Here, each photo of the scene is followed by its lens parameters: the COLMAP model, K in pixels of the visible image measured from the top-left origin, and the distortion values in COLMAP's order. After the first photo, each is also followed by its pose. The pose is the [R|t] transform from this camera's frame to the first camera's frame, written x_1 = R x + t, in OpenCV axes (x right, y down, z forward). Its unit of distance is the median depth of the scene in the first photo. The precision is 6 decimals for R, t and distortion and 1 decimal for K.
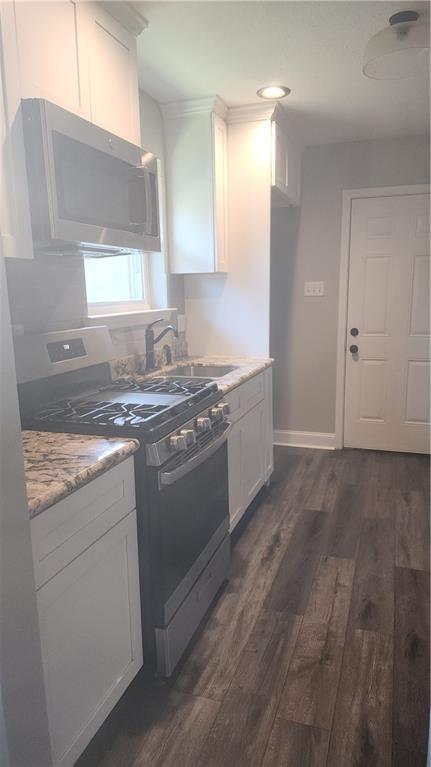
lens RADIAL K [[511.3, 0, 230.1], [0, 511.3, 375.3], [0, 0, 1]] dist [0.055660, -0.045836]
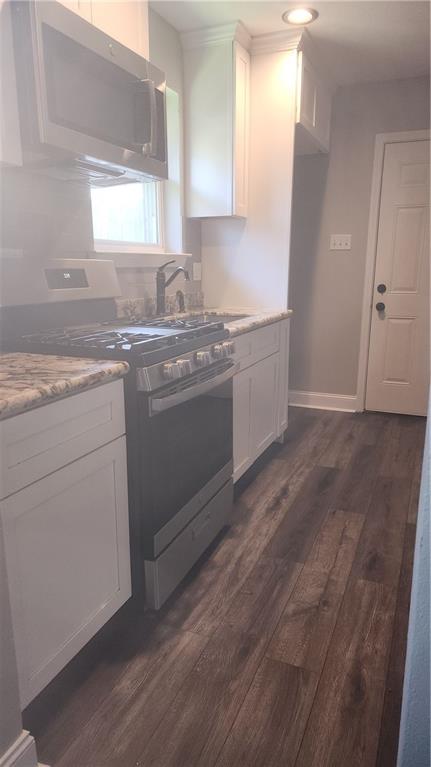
lens RADIAL K [[511.3, 0, 224.1], [0, 511.3, 375.8], [0, 0, 1]] dist [0.055660, -0.045836]
pose [[0.996838, 0.033882, -0.071868, 0.047372], [-0.030521, 0.998412, 0.047357, 0.071229], [0.073359, -0.045014, 0.996289, 0.047866]]
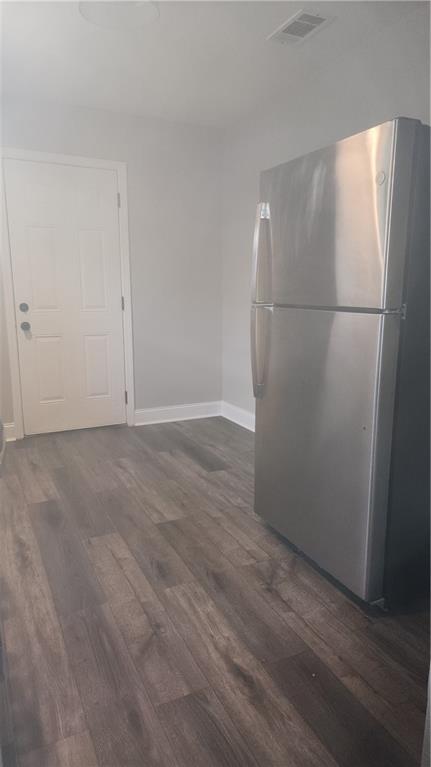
lens RADIAL K [[511.3, 0, 211.7], [0, 511.3, 380.9], [0, 0, 1]] dist [0.055660, -0.045836]
pose [[0.724764, -0.119223, 0.678604, -0.270039], [0.107935, 0.992401, 0.059077, 0.047639], [-0.680491, 0.030428, 0.732124, 0.195337]]
